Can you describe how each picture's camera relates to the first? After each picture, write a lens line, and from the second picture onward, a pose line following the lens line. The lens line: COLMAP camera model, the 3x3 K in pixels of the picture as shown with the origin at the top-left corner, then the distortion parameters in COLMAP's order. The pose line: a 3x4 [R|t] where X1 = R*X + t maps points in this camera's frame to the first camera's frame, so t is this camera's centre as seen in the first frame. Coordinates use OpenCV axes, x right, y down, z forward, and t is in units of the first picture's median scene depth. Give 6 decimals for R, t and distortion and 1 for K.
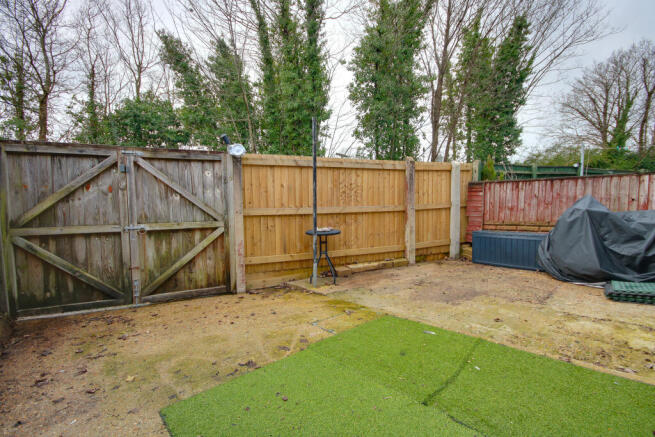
lens RADIAL K [[301.1, 0, 327.5], [0, 301.1, 218.5], [0, 0, 1]] dist [-0.001336, -0.000149]
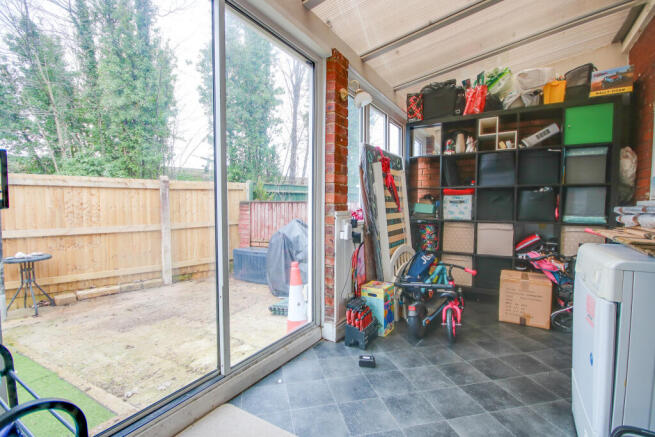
lens RADIAL K [[309.1, 0, 327.5], [0, 309.1, 218.5], [0, 0, 1]] dist [-0.000787, -0.000526]
pose [[0.952149, 0.000782, 0.305632, 0.468815], [0.003415, 0.999907, -0.013197, -0.048980], [-0.305614, 0.013609, 0.952058, -0.128086]]
